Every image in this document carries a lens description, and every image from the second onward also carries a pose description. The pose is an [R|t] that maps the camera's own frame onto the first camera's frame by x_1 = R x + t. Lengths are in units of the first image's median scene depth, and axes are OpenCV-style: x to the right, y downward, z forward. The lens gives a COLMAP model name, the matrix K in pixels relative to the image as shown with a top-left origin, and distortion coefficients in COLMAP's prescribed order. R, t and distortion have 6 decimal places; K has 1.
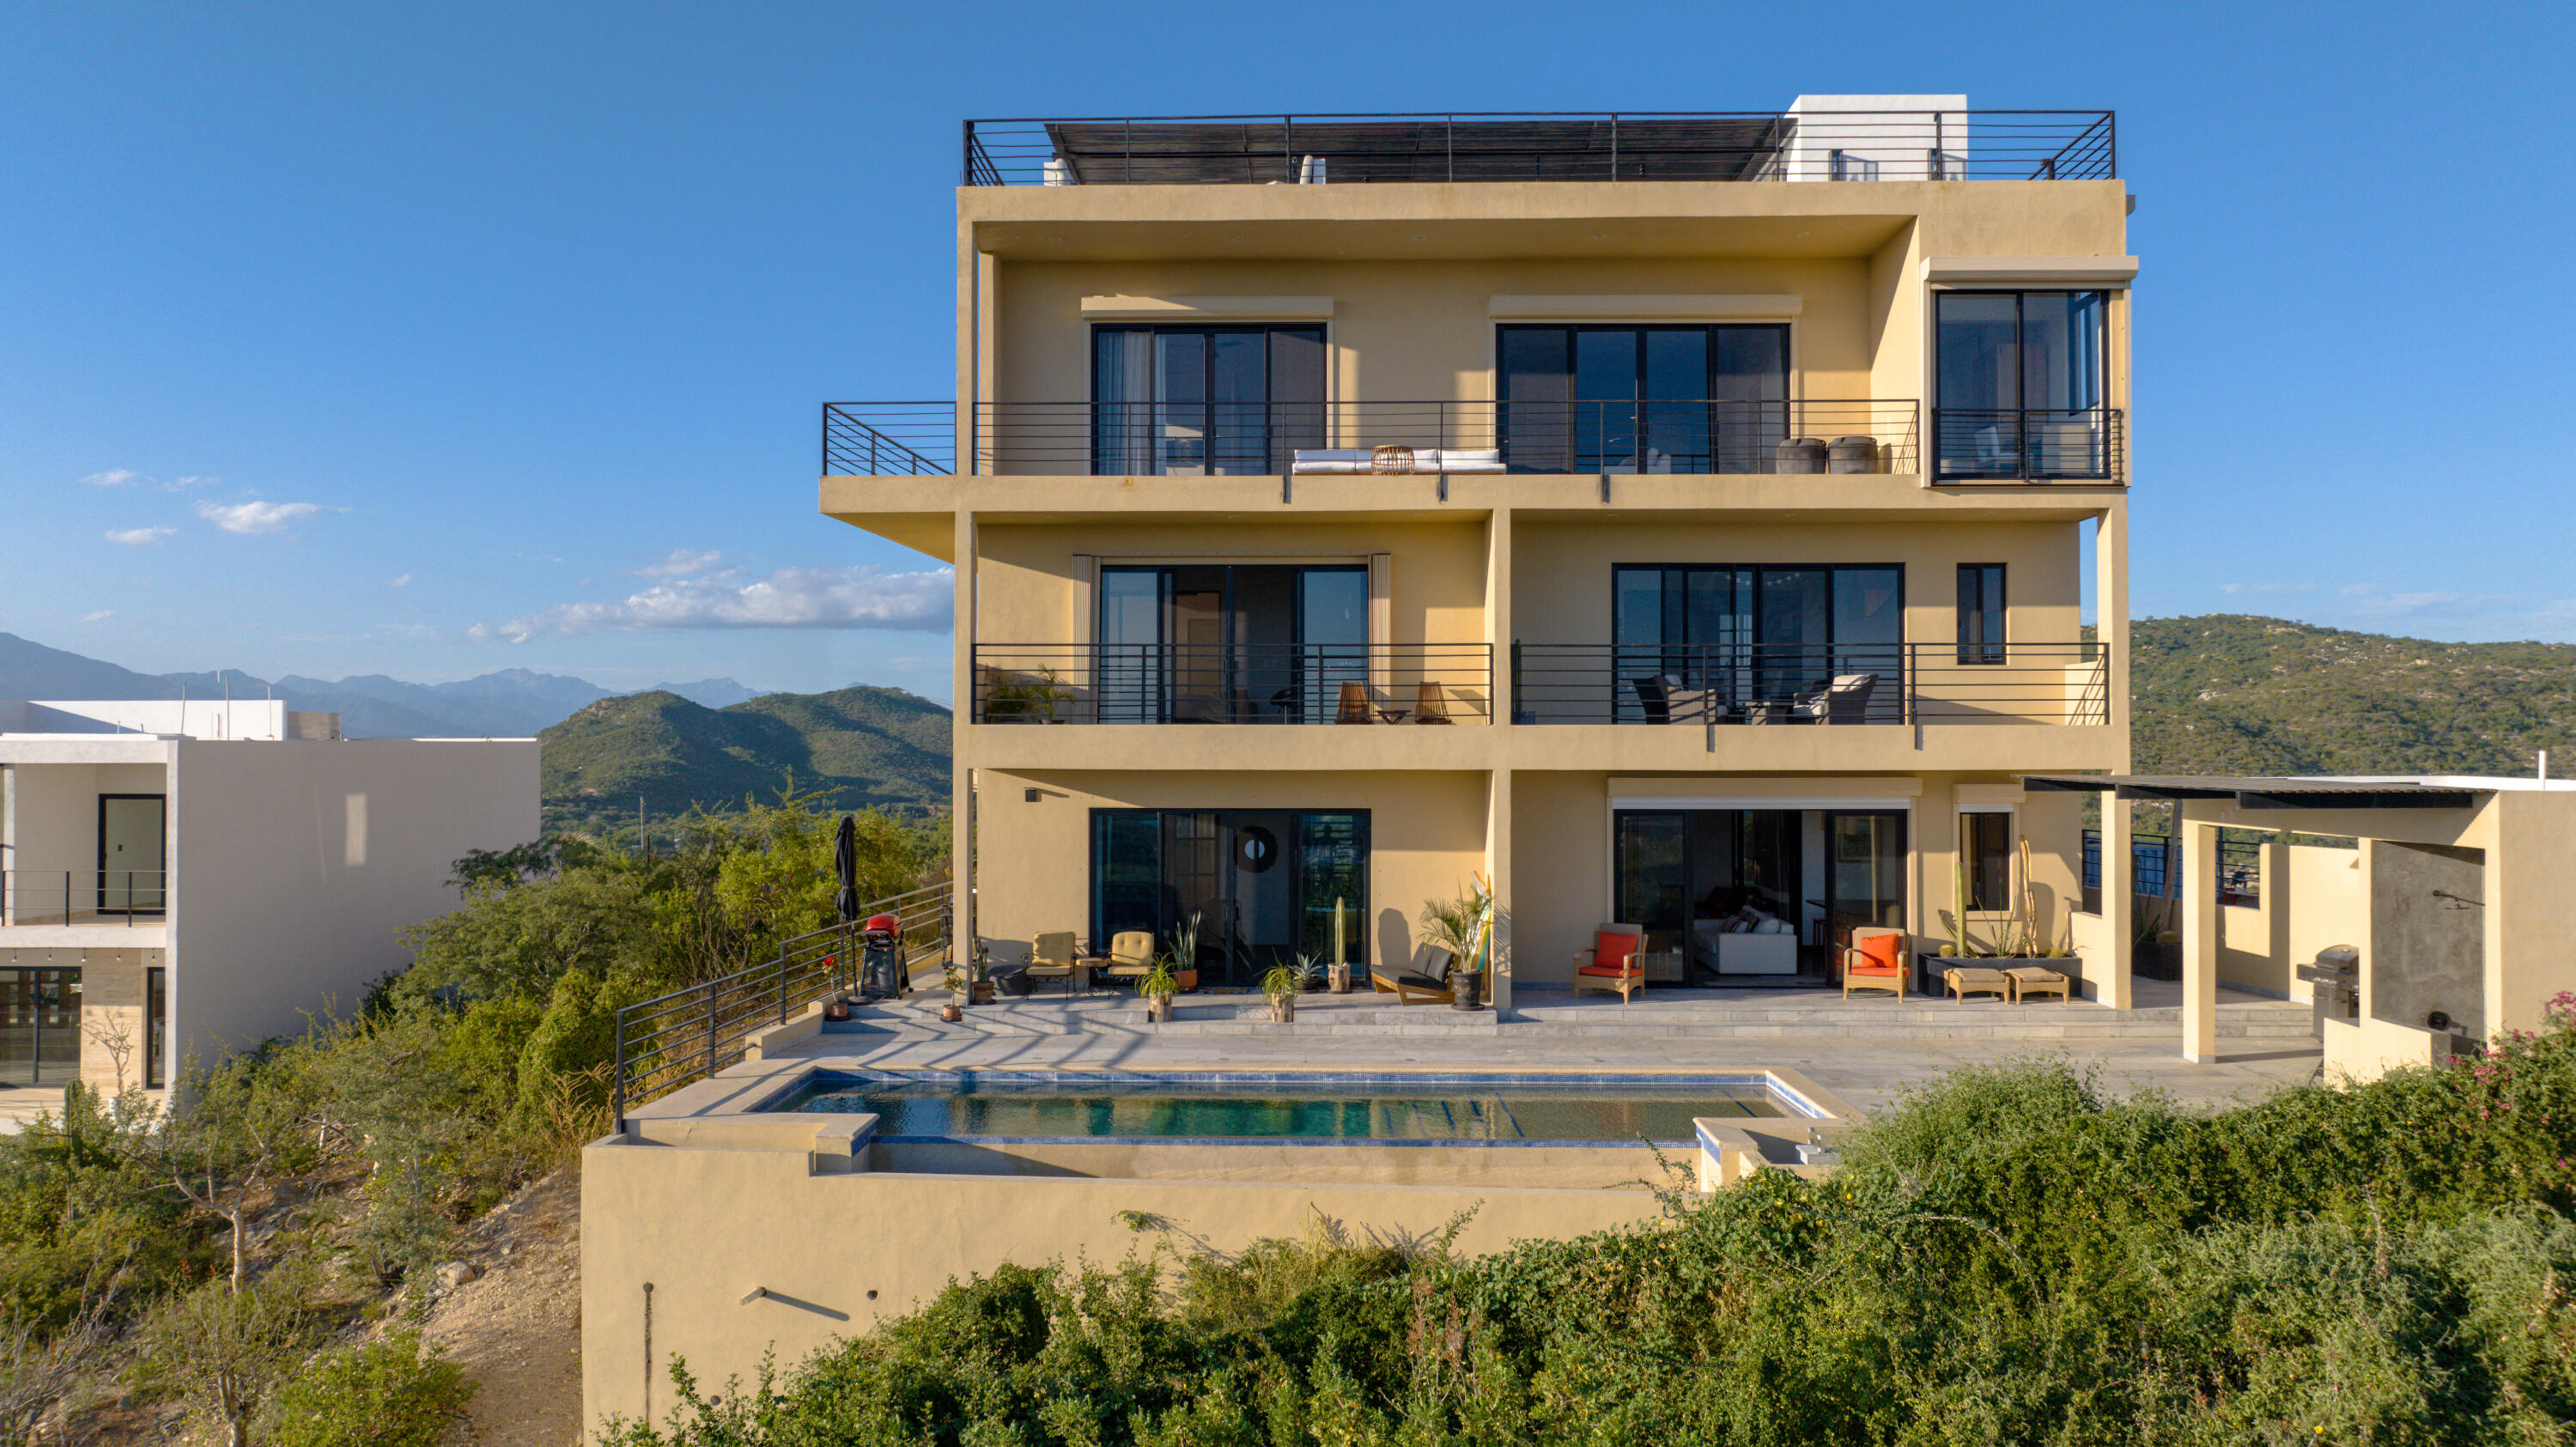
lens RADIAL K [[1825.3, 0, 1301.3], [0, 1825.3, 717.9], [0, 0, 1]] dist [-0.009735, 0.005378]
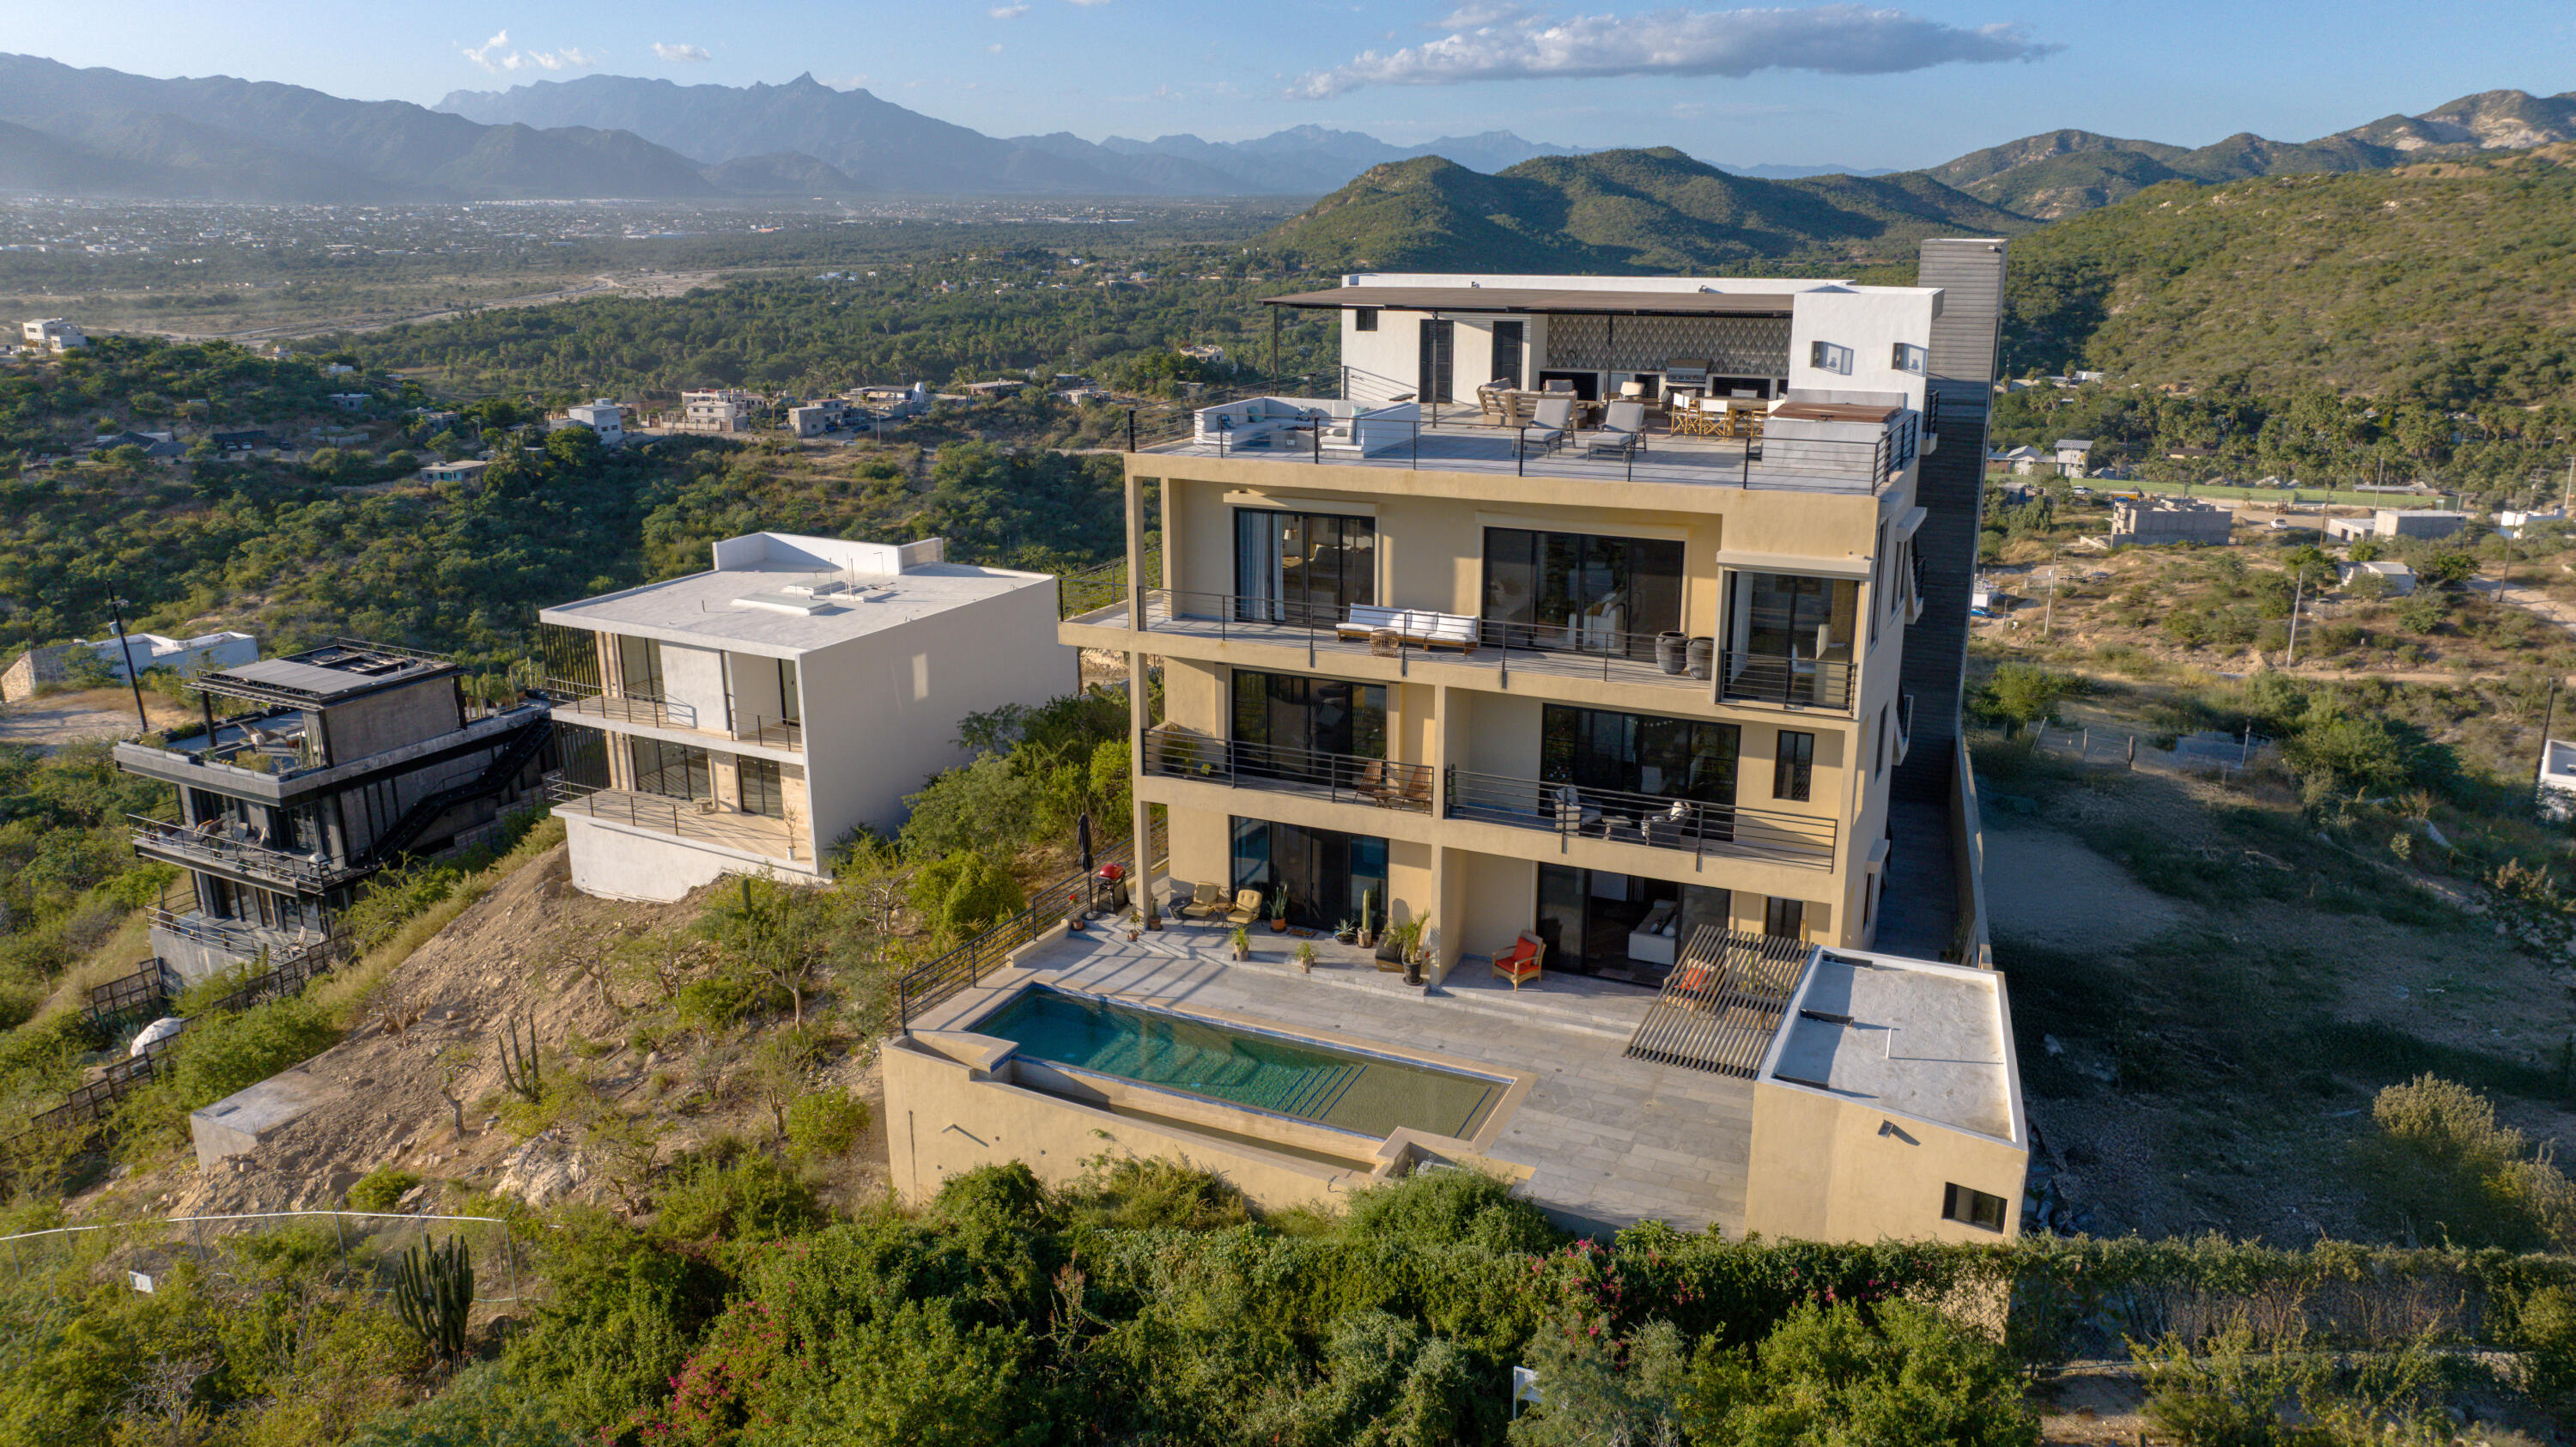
lens RADIAL K [[1825.3, 0, 1283.9], [0, 1825.3, 732.3], [0, 0, 1]] dist [-0.009735, 0.005378]
pose [[0.914025, 0.109693, -0.390546, 0.566553], [0.008887, 0.957100, 0.289621, -0.499108], [0.405561, -0.268192, 0.873838, -0.390604]]
